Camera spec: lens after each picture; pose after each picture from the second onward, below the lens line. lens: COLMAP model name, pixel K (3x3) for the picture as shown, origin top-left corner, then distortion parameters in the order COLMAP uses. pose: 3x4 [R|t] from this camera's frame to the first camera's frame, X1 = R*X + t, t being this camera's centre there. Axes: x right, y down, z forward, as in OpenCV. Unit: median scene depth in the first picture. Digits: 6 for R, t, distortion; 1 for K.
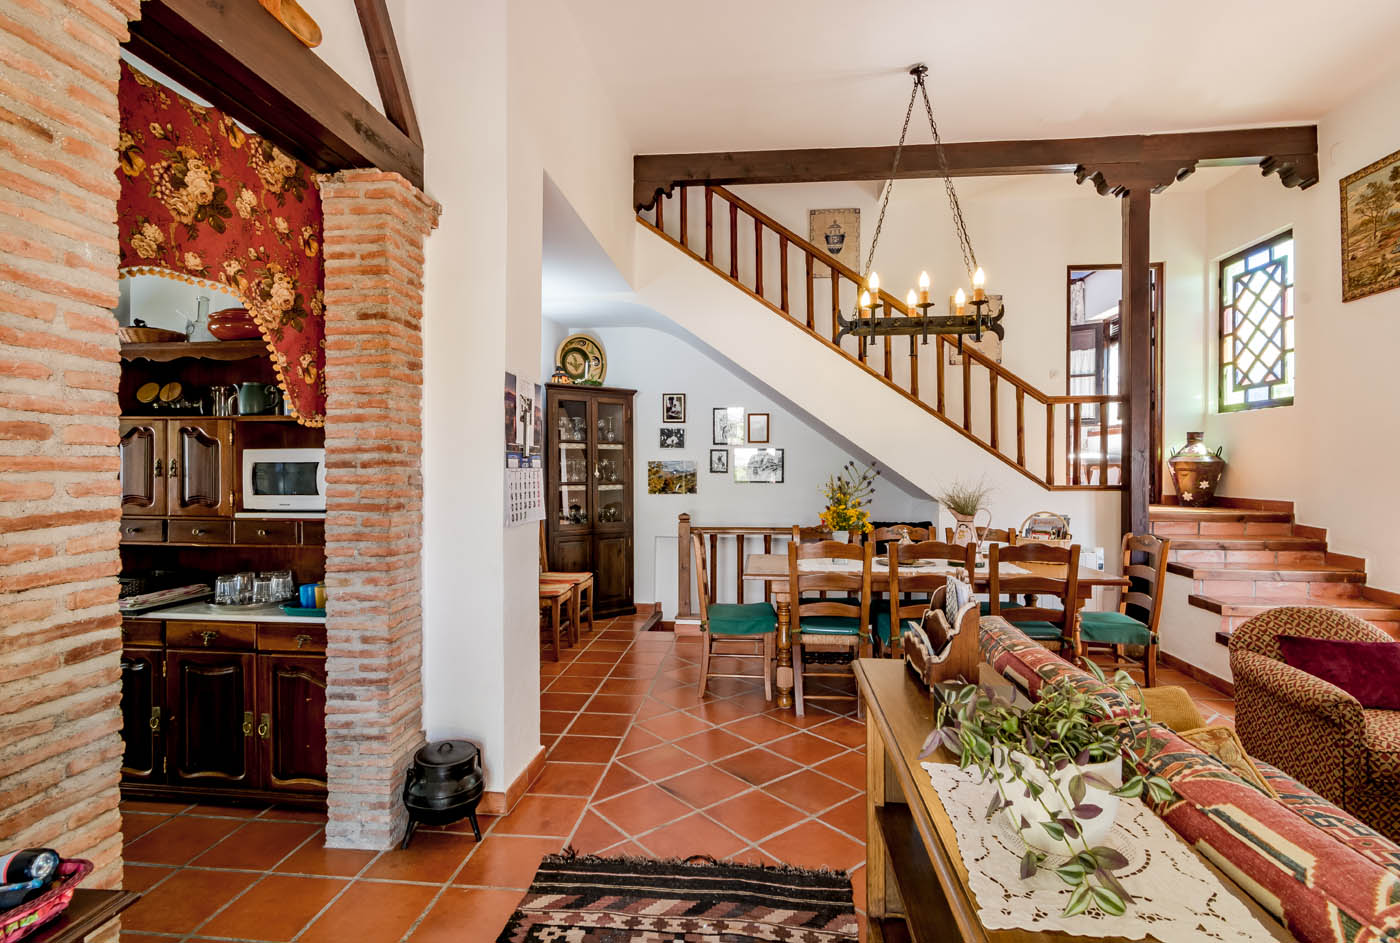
lens RADIAL K [[687.9, 0, 701.2], [0, 687.9, 458.9], [0, 0, 1]] dist [-0.000796, 0.001045]
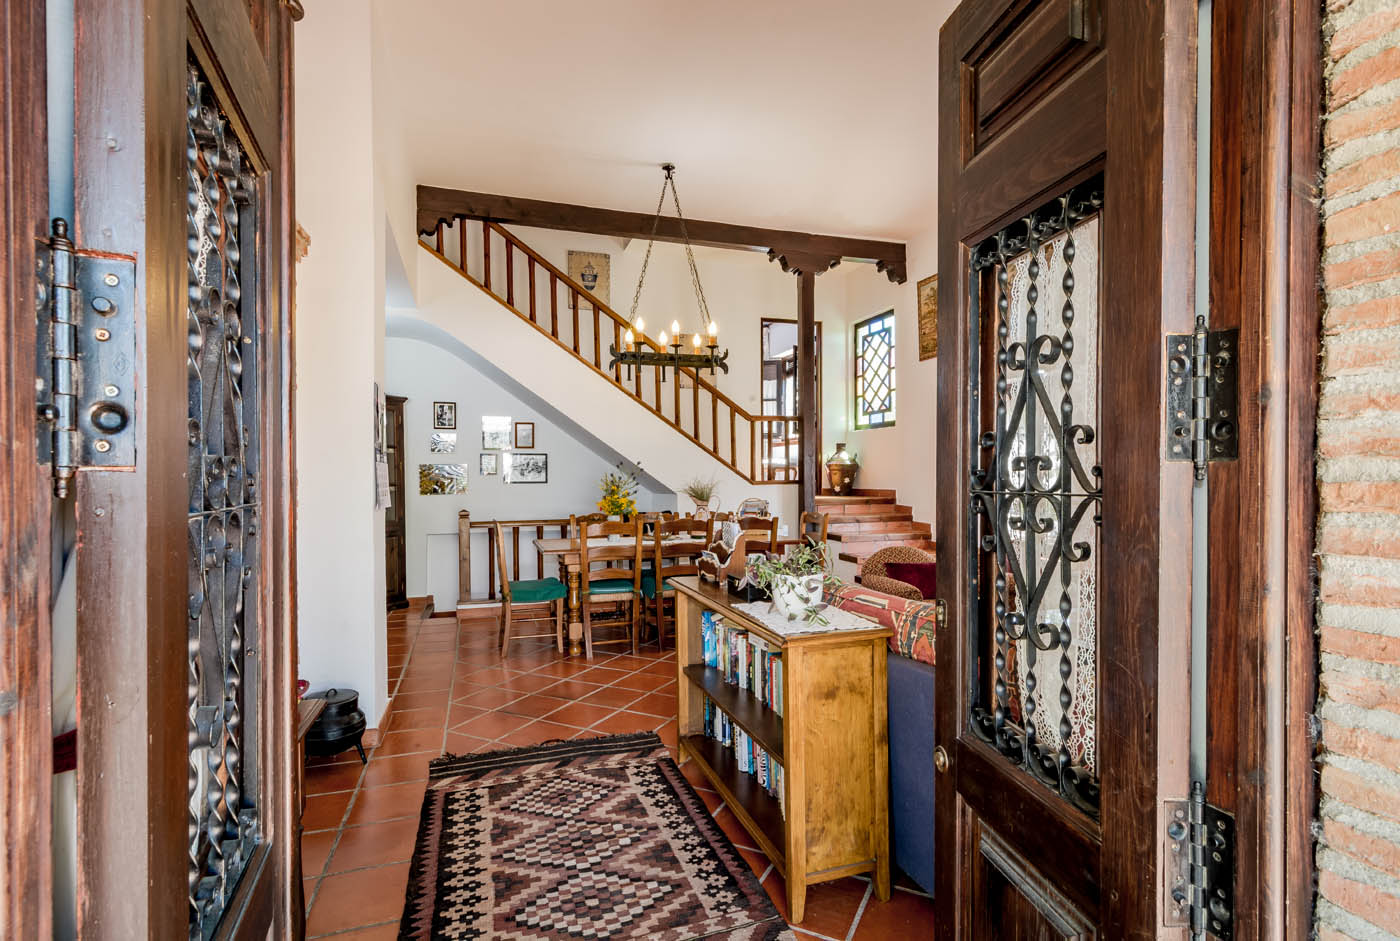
lens RADIAL K [[687.9, 0, 701.2], [0, 687.9, 457.9], [0, 0, 1]] dist [-0.000796, 0.001045]
pose [[0.910625, 0.004659, 0.413206, -0.141434], [0.002971, 0.999837, -0.017820, 0.016196], [-0.413222, 0.017455, 0.910463, -0.185572]]
